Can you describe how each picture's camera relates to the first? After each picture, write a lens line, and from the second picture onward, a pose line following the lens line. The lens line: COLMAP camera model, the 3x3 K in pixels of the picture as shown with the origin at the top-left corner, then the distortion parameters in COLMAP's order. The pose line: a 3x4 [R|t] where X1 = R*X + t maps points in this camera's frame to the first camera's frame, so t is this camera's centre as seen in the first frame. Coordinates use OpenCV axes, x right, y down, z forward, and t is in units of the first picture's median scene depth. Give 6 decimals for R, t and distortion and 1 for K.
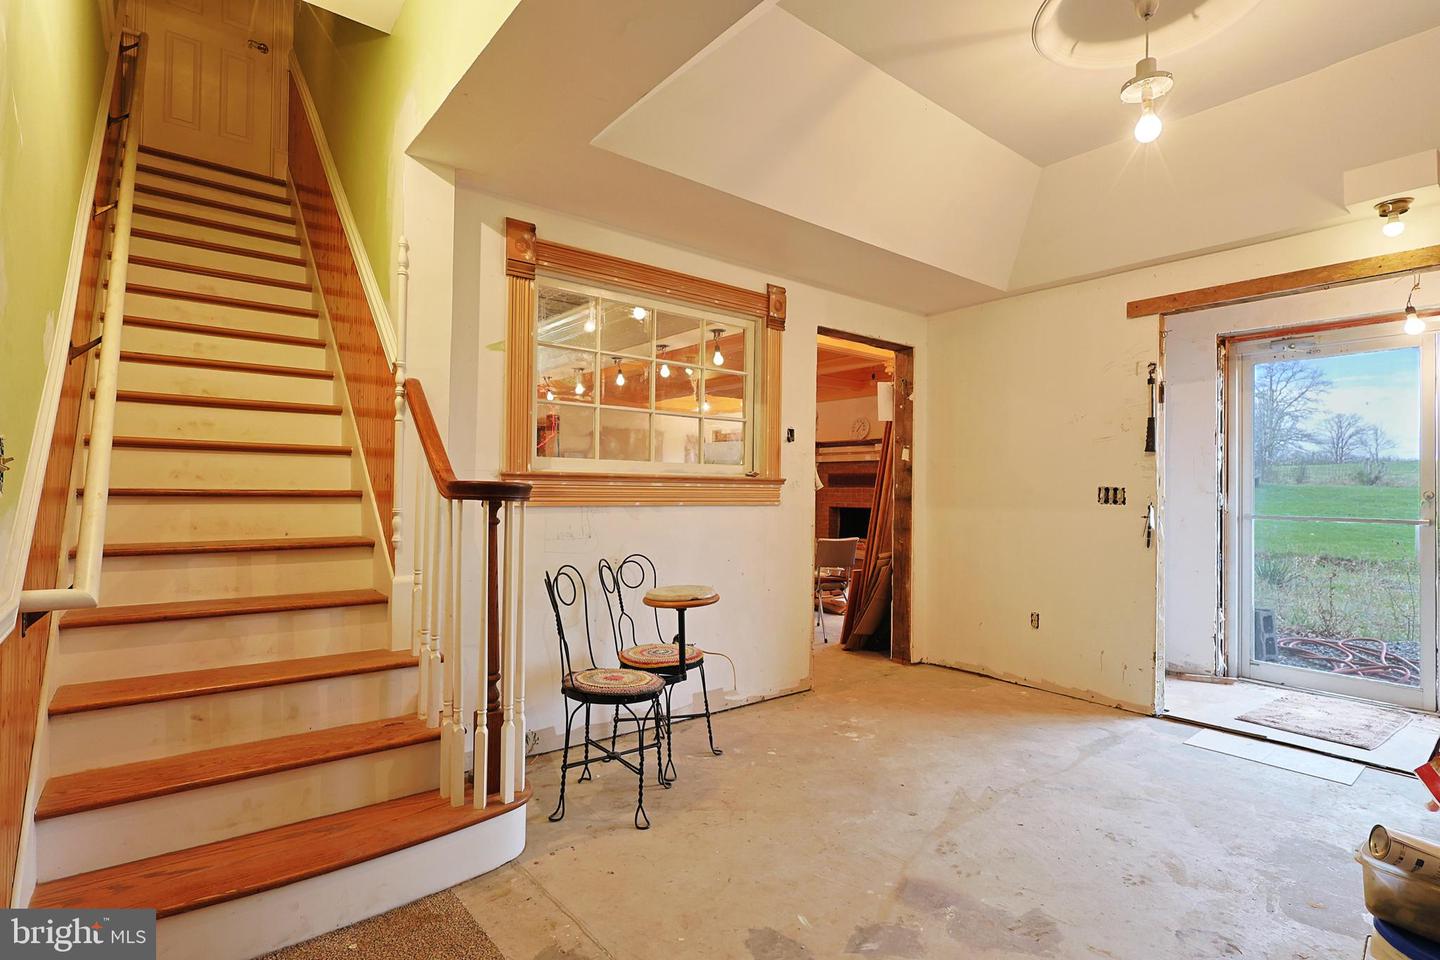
lens RADIAL K [[690.5, 0, 720.0], [0, 690.5, 480.0], [0, 0, 1]] dist [-0.002120, -0.000886]
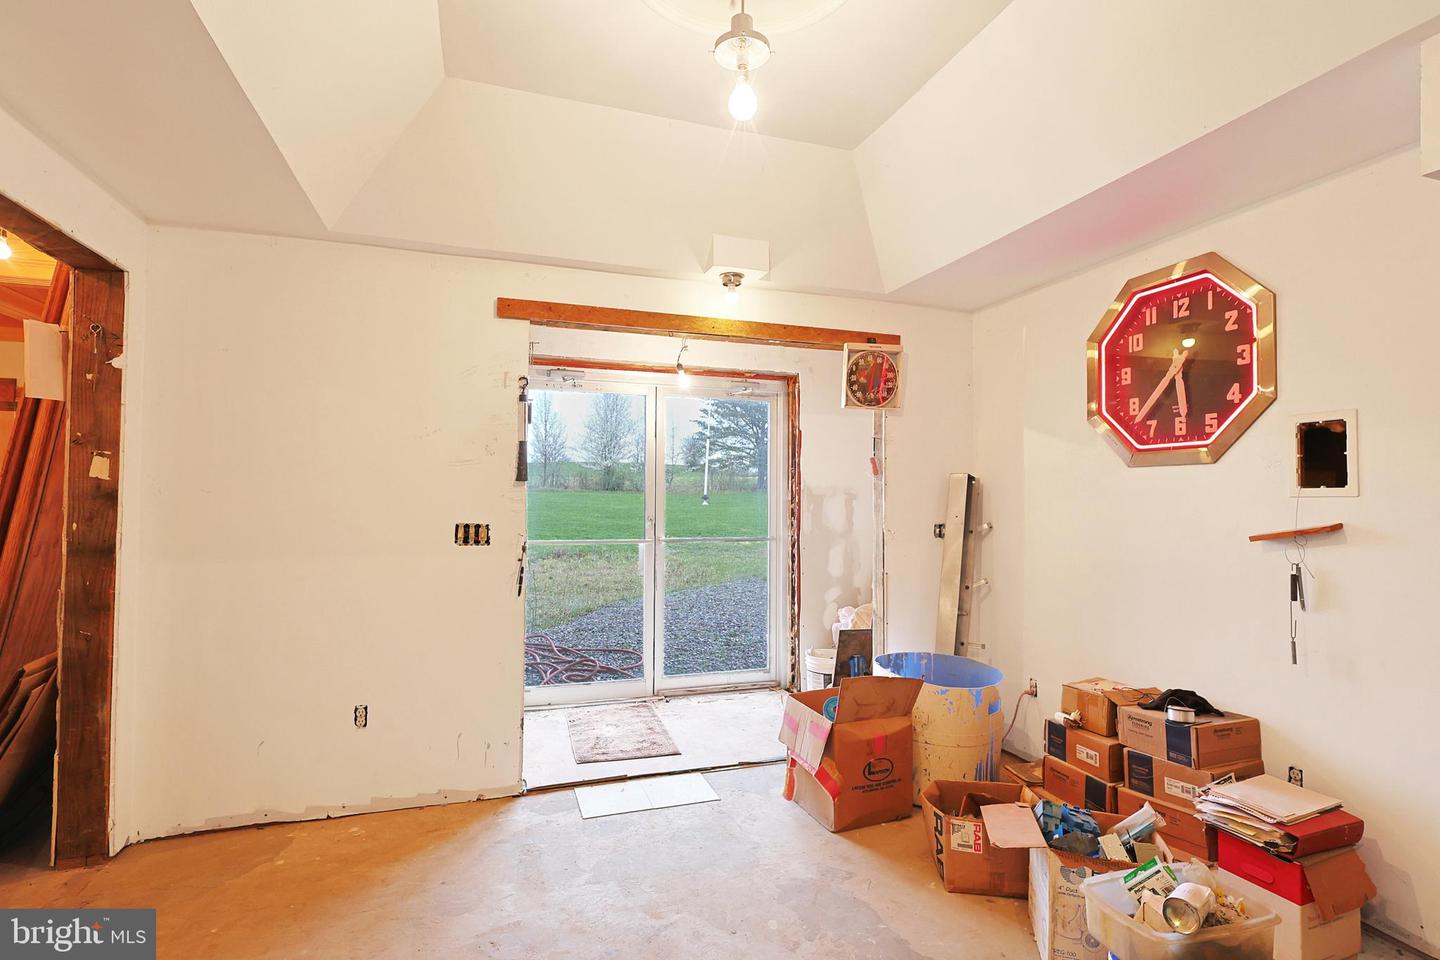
lens RADIAL K [[704.4, 0, 720.0], [0, 704.4, 480.0], [0, 0, 1]] dist [0.000311, 0.000197]
pose [[0.344929, 0.013593, 0.938530, -0.100014], [-0.014291, 0.999855, -0.009229, -0.037796], [-0.938520, -0.010229, 0.345073, 0.470413]]
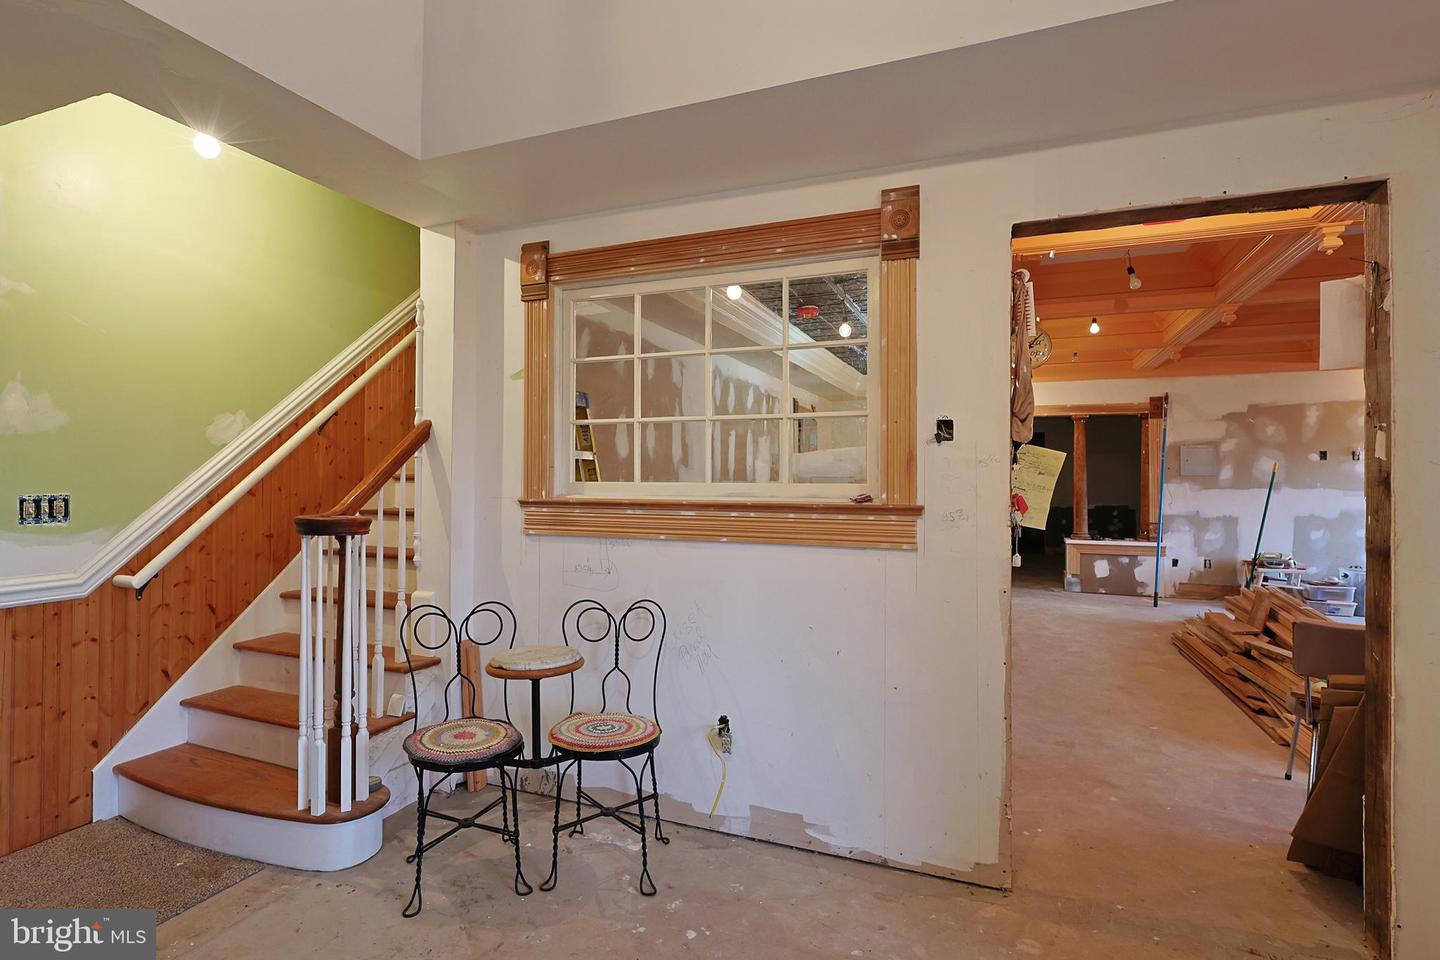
lens RADIAL K [[702.8, 0, 718.9], [0, 702.8, 472.7], [0, 0, 1]] dist [-0.001719, -0.000561]
pose [[0.495809, -0.016529, -0.868274, 0.565130], [0.013467, 0.999845, -0.011344, -0.027460], [0.868327, -0.006068, 0.495955, 0.587379]]
